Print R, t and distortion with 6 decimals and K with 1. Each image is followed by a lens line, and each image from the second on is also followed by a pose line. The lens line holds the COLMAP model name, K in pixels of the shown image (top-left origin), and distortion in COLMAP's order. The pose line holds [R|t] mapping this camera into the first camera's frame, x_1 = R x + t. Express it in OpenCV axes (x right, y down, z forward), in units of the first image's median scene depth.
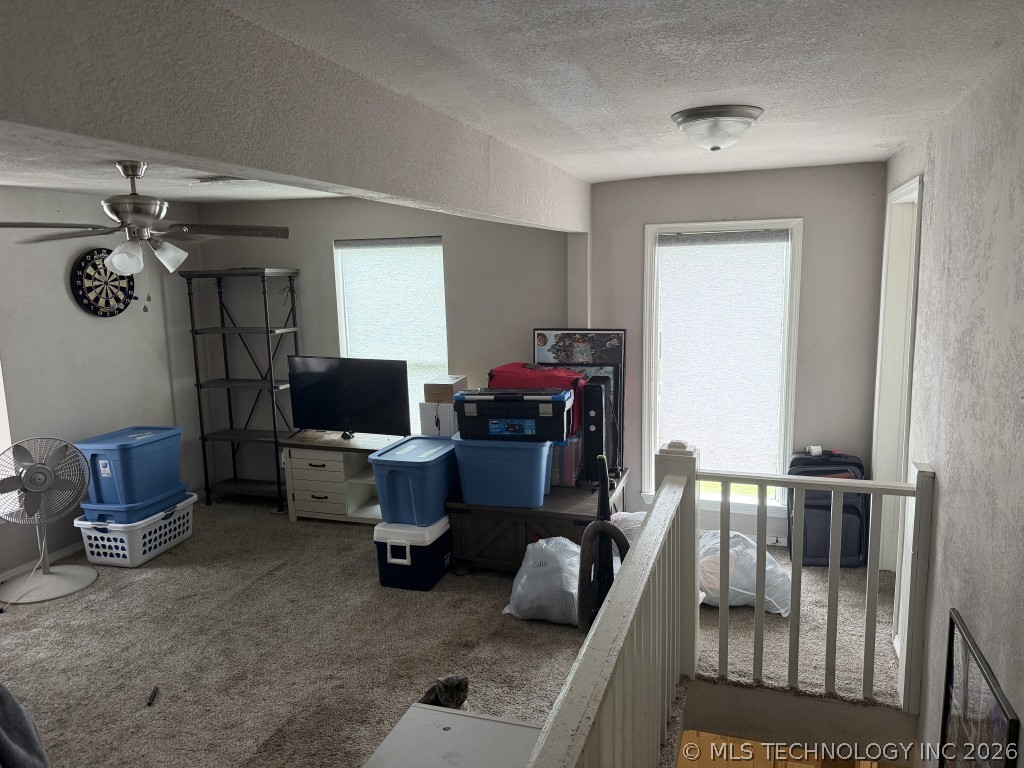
lens RADIAL K [[722.7, 0, 511.7], [0, 722.7, 382.6], [0, 0, 1]] dist [0.004603, 0.000499]
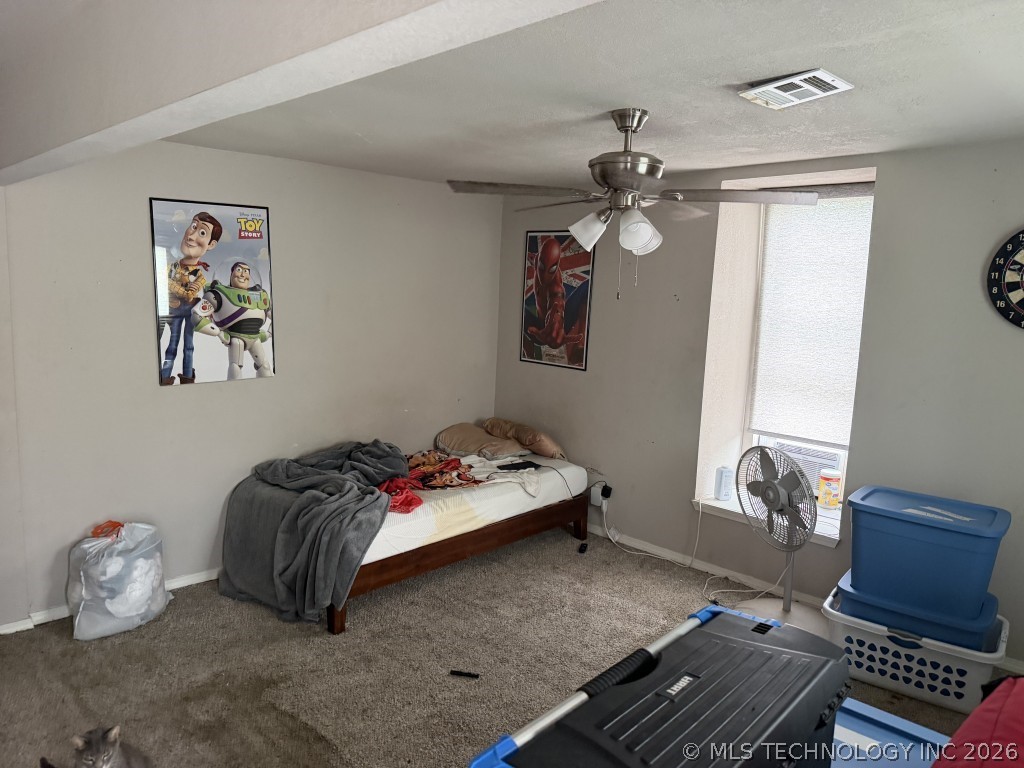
lens RADIAL K [[722.7, 0, 508.3], [0, 722.7, 386.3], [0, 0, 1]] dist [0.004603, 0.000499]
pose [[-0.420470, 0.151558, -0.894559, 0.208331], [-0.157686, 0.958739, 0.236548, -0.129378], [0.893499, 0.240521, -0.379223, 0.893373]]
